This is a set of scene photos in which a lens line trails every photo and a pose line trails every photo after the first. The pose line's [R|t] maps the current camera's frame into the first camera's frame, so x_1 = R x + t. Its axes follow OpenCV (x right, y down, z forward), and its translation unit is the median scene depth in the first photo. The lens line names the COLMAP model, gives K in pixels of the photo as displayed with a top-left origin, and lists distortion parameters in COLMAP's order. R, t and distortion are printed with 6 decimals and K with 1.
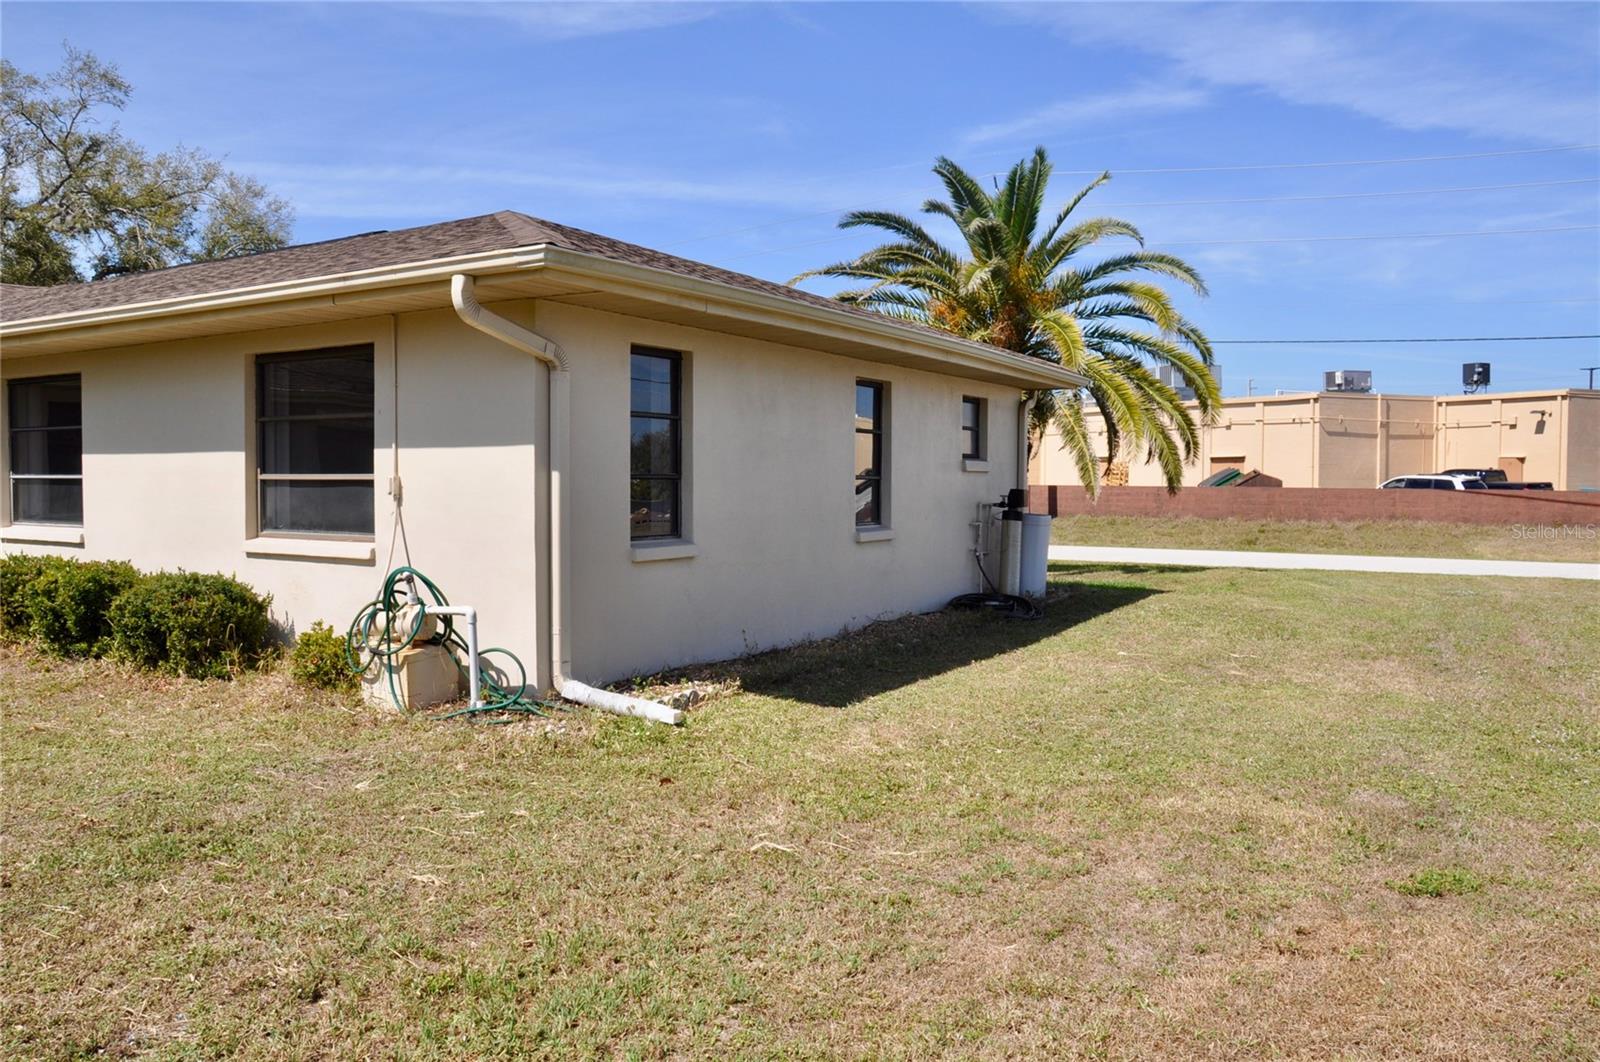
lens RADIAL K [[1246.4, 0, 800.0], [0, 1246.4, 531.0], [0, 0, 1]] dist [-0.156125, 0.090689]
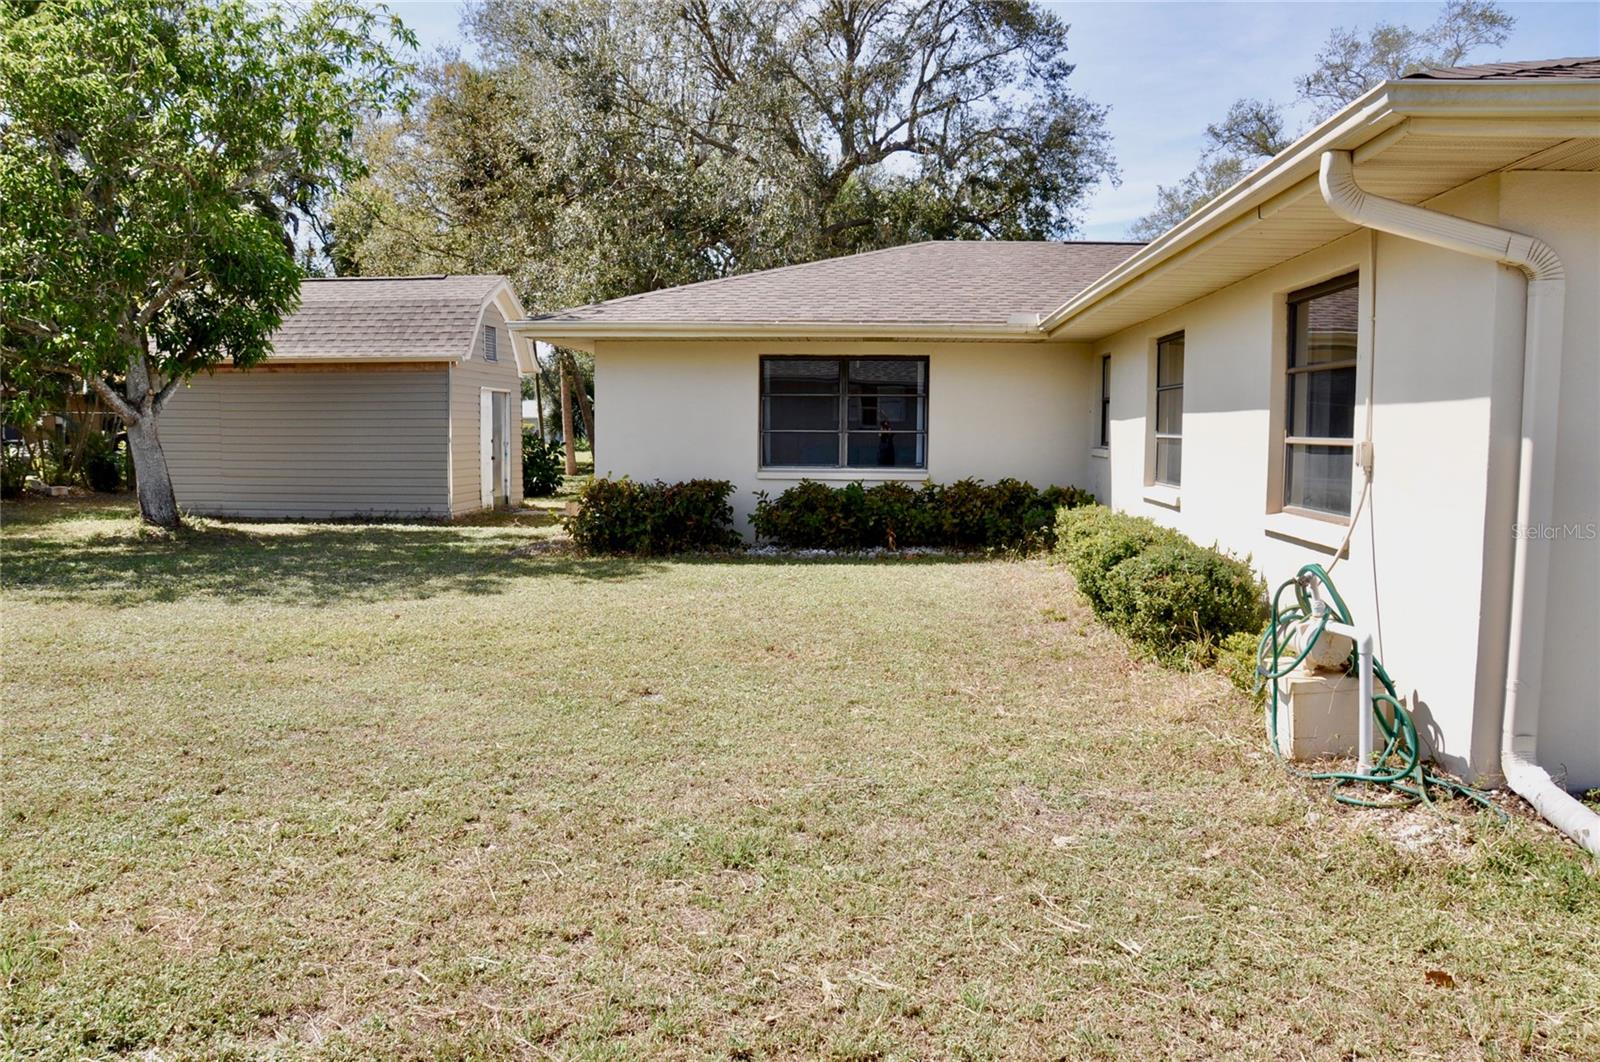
lens RADIAL K [[1246.4, 0, 800.0], [0, 1246.4, 531.0], [0, 0, 1]] dist [-0.156125, 0.090689]
pose [[0.431784, 0.072792, -0.899035, 0.184993], [-0.043665, 0.997256, 0.059773, -0.019439], [0.900920, 0.013447, 0.433778, 0.370646]]
